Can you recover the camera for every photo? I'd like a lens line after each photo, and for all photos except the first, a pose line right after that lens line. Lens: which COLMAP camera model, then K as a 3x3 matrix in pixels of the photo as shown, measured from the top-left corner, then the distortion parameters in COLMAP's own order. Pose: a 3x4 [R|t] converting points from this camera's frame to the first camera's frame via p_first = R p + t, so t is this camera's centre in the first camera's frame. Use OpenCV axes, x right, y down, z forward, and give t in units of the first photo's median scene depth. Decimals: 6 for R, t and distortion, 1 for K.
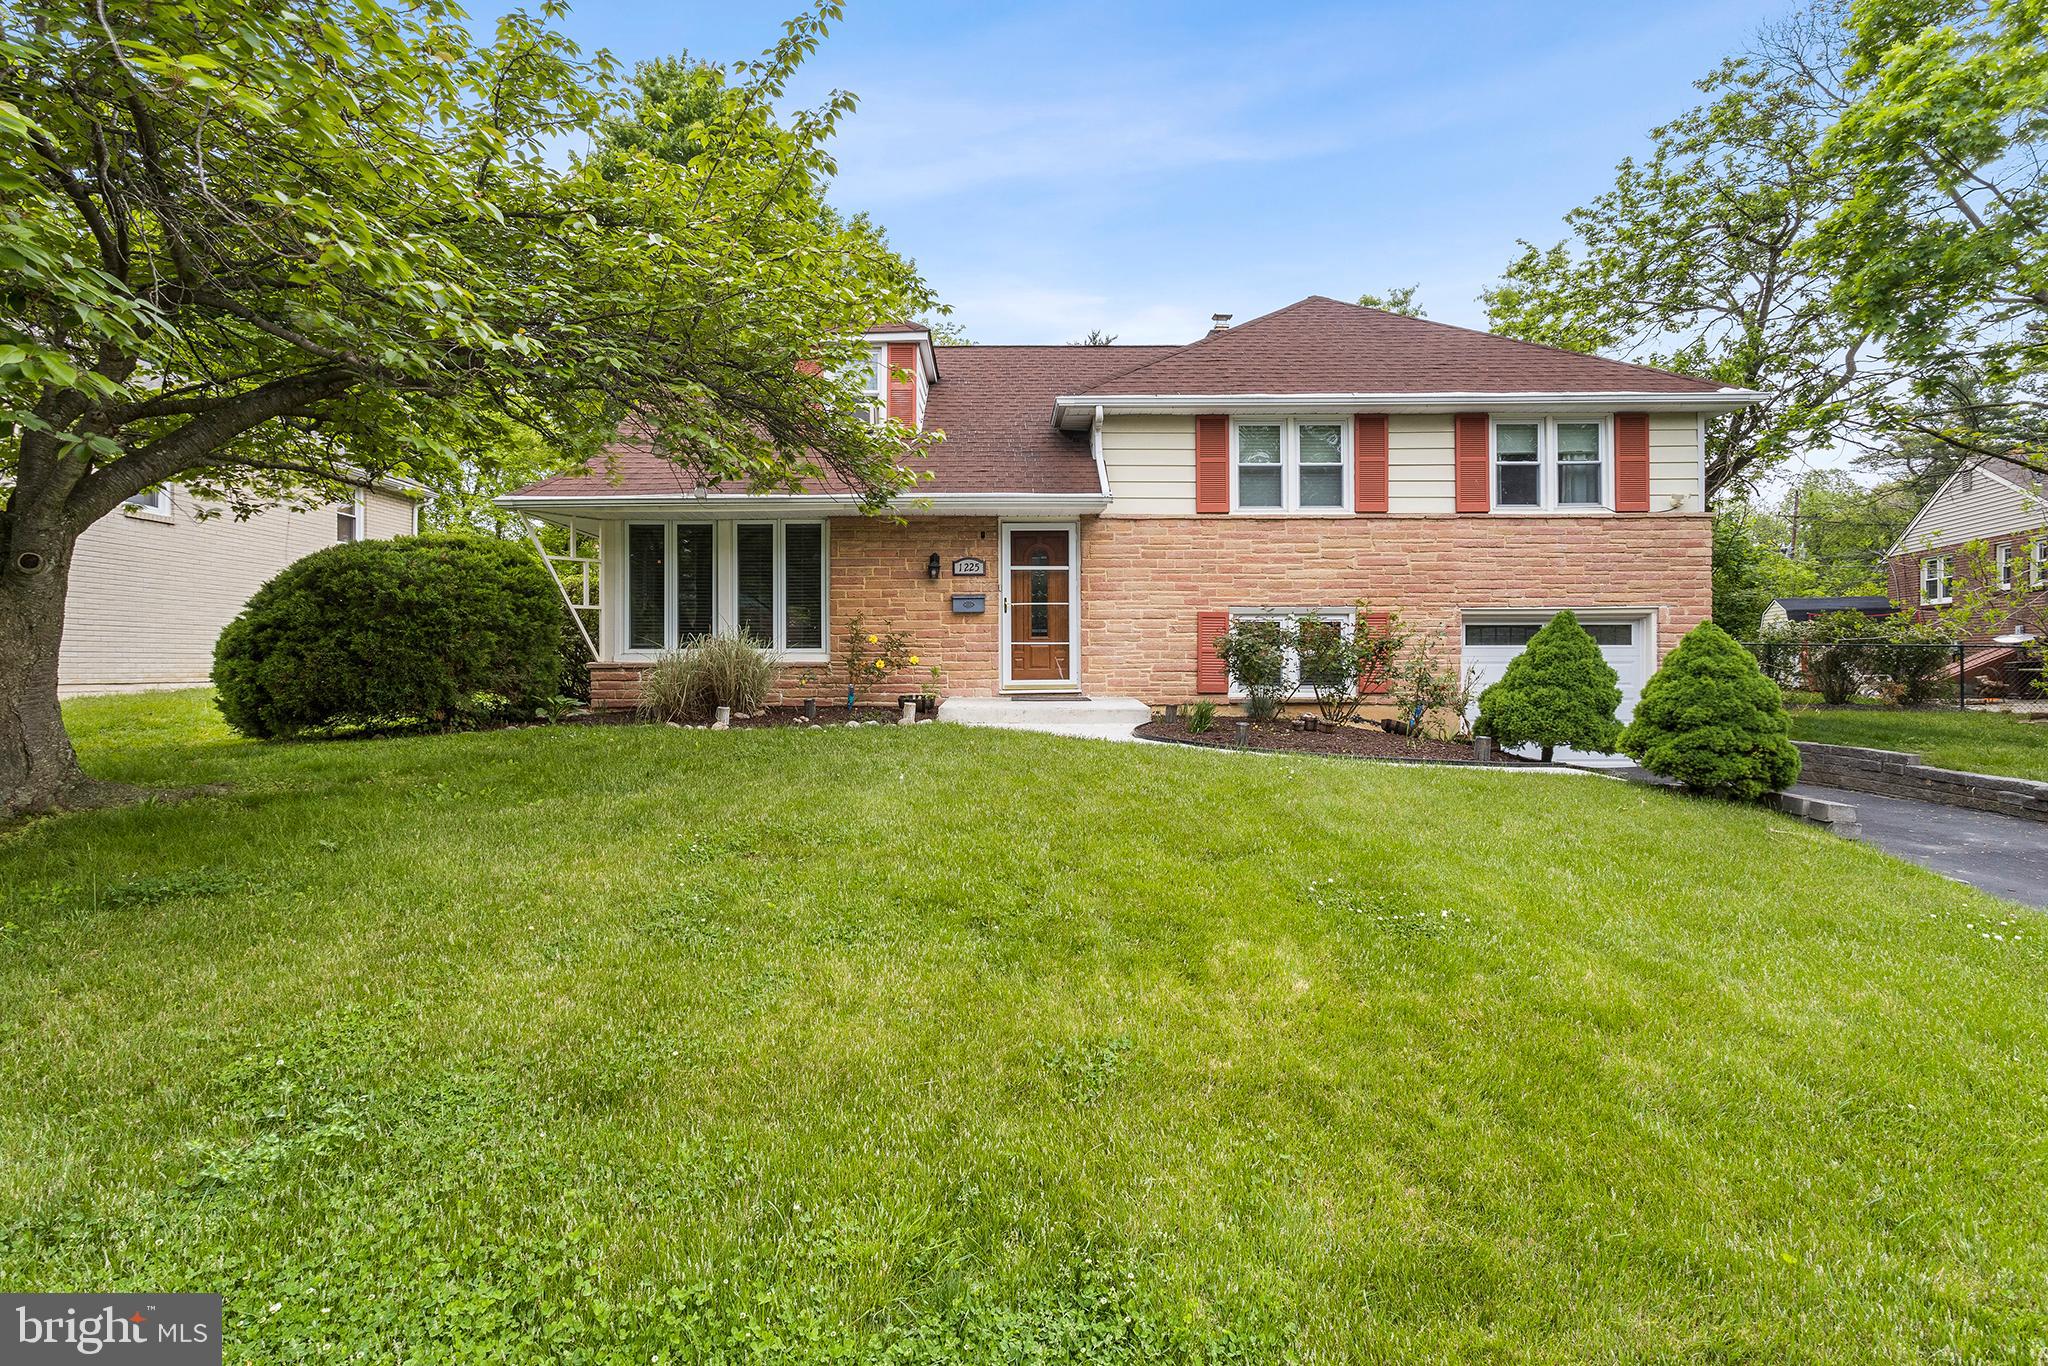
lens RADIAL K [[844.5, 0, 1024.1], [0, 844.5, 675.0], [0, 0, 1]] dist [-0.001090, 0.000118]
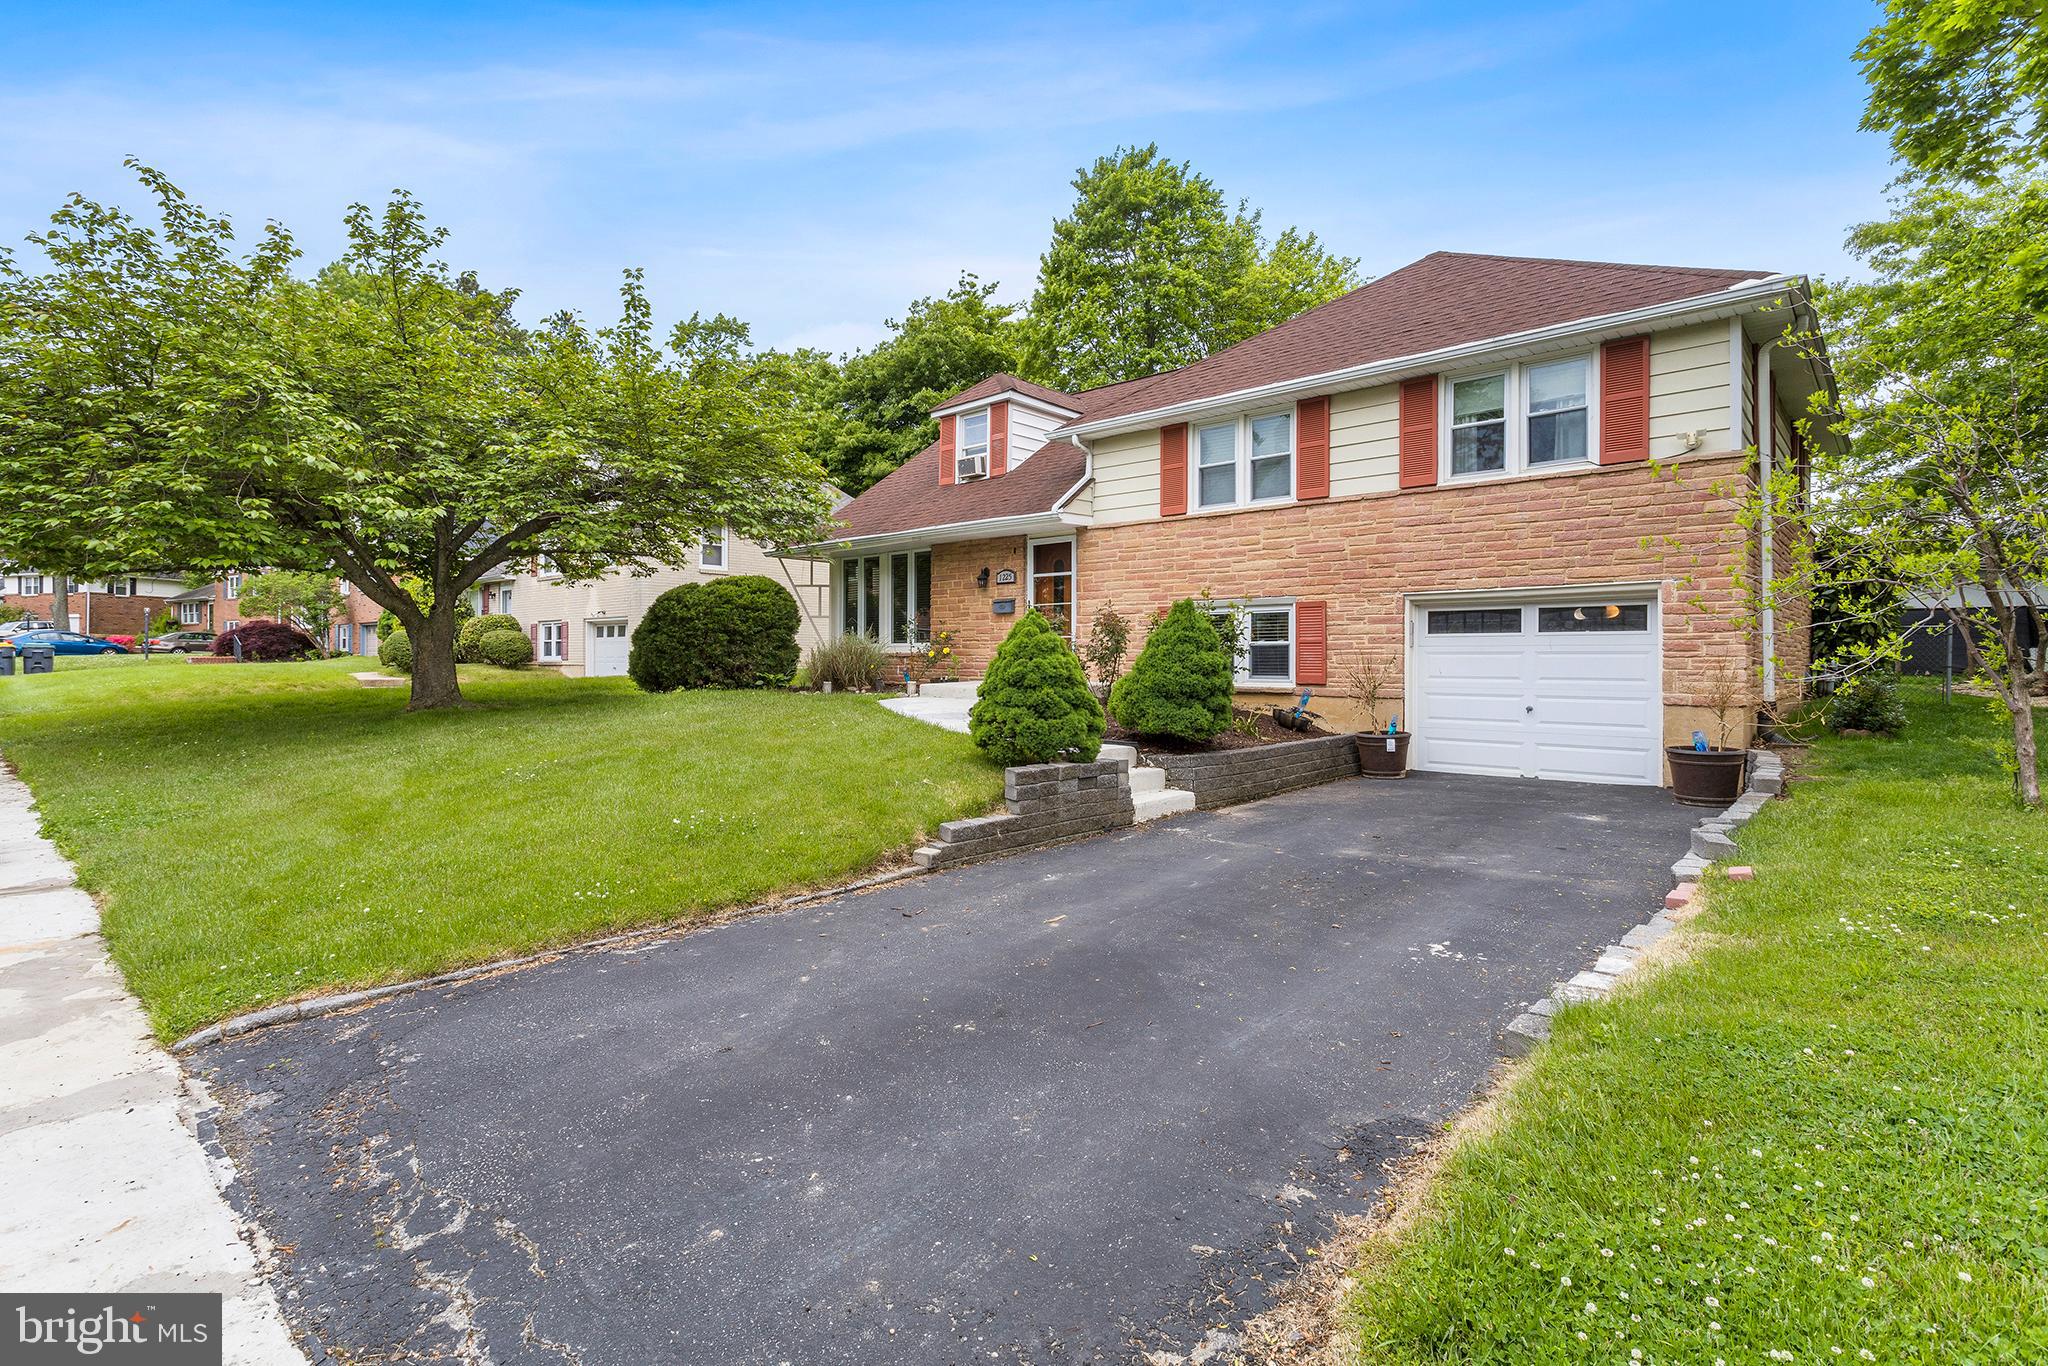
lens RADIAL K [[988.4, 0, 1023.9], [0, 988.4, 673.5], [0, 0, 1]] dist [0.005866, 0.000308]
pose [[0.737038, 0.014365, -0.675698, 0.939773], [-0.016548, 0.999858, 0.003206, 0.010860], [0.675648, 0.008819, 0.737171, -0.064907]]
